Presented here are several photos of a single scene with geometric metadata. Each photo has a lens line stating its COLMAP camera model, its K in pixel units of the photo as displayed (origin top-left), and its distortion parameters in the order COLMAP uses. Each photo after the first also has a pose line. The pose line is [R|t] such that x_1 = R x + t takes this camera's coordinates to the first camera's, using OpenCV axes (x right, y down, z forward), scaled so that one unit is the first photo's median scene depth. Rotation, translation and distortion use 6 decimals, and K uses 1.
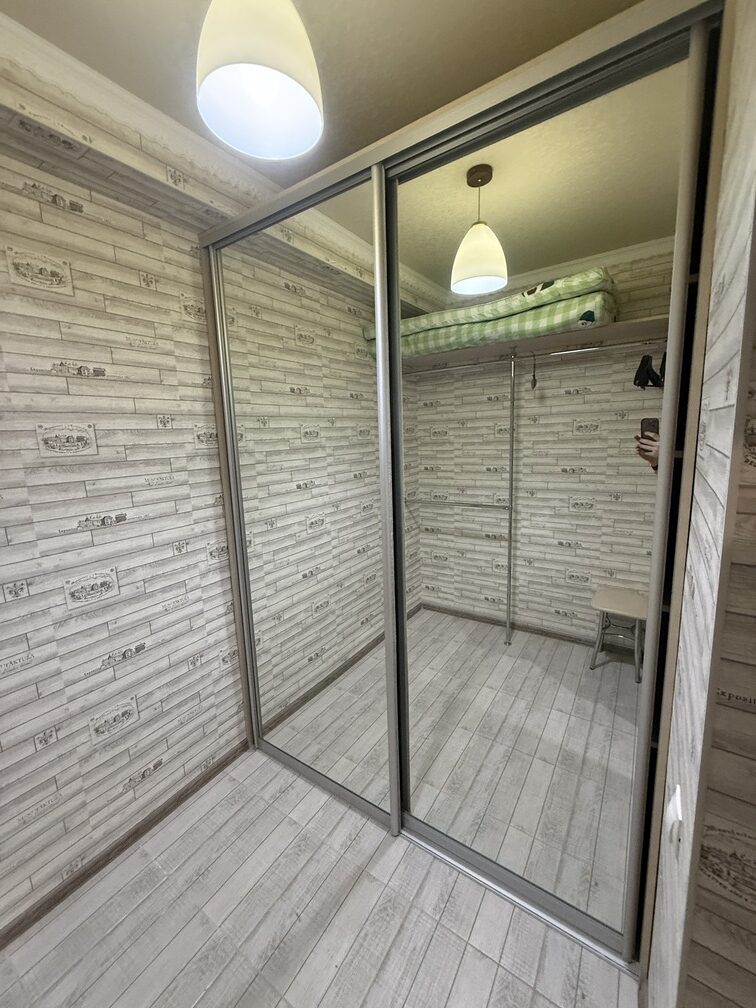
lens RADIAL K [[402.0, 0, 377.9], [0, 402.0, 501.1], [0, 0, 1]] dist [-0.000536, 0.000416]
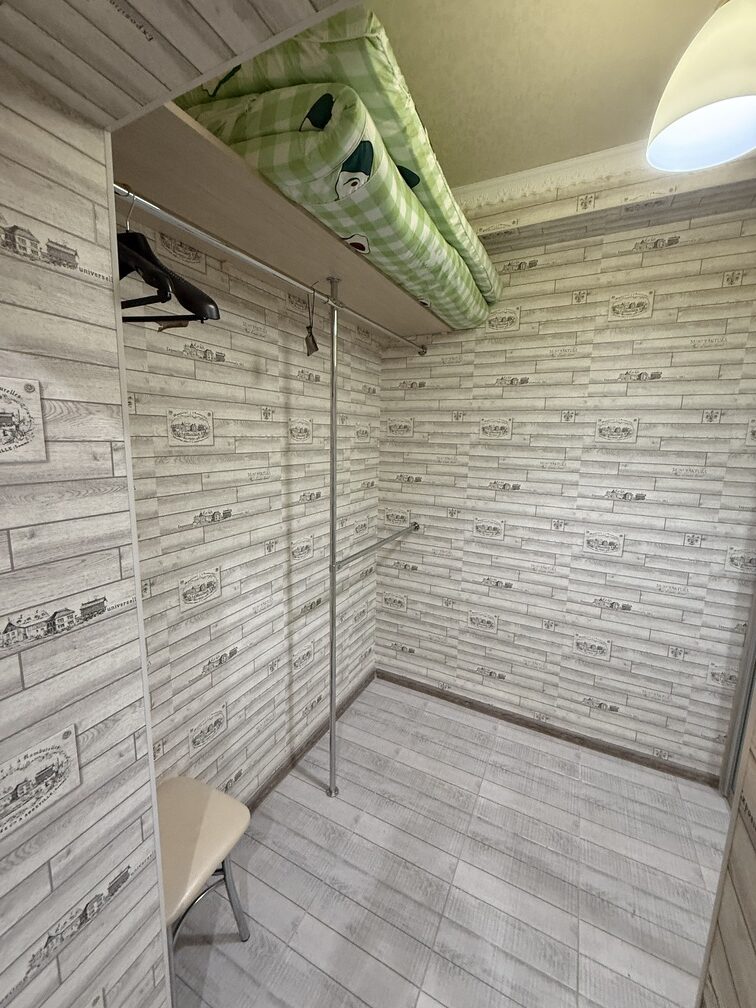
lens RADIAL K [[402.0, 0, 377.9], [0, 402.0, 501.1], [0, 0, 1]] dist [-0.000536, 0.000416]
pose [[0.118868, 0.207467, -0.970993, 0.422573], [-0.188776, 0.964812, 0.183036, -0.017637], [0.974799, 0.161543, 0.153850, 0.051984]]
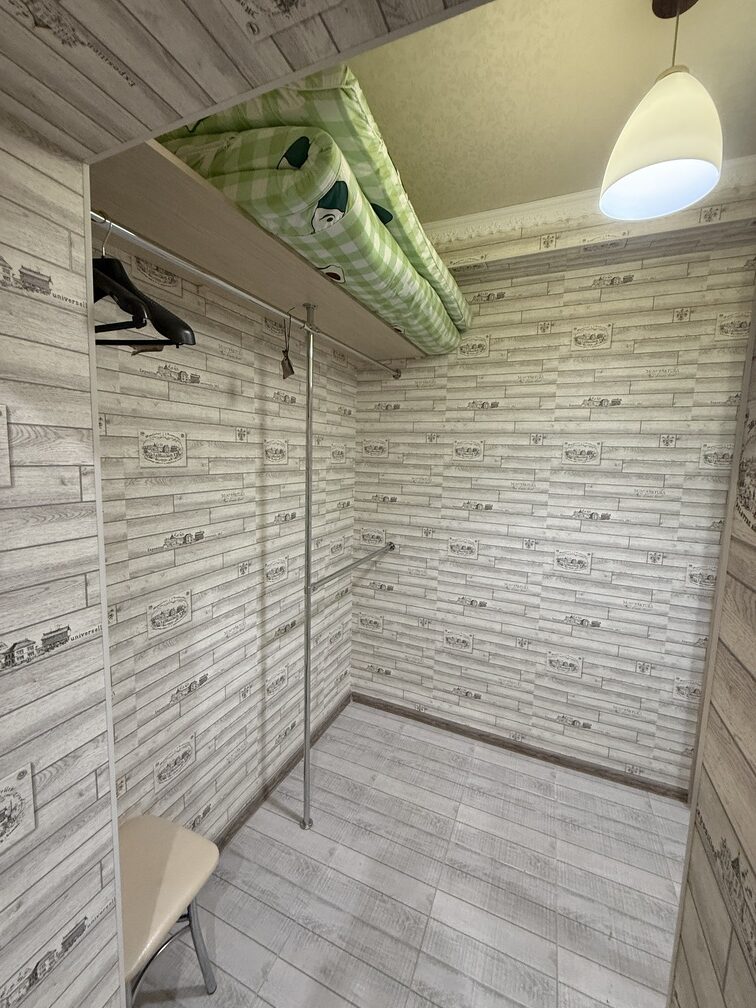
lens RADIAL K [[402.0, 0, 377.9], [0, 402.0, 501.1], [0, 0, 1]] dist [-0.000536, 0.000416]
pose [[0.176769, 0.162173, -0.970800, 0.429267], [-0.195821, 0.972409, 0.126786, -0.024700], [0.964576, 0.167691, 0.203649, 0.051779]]
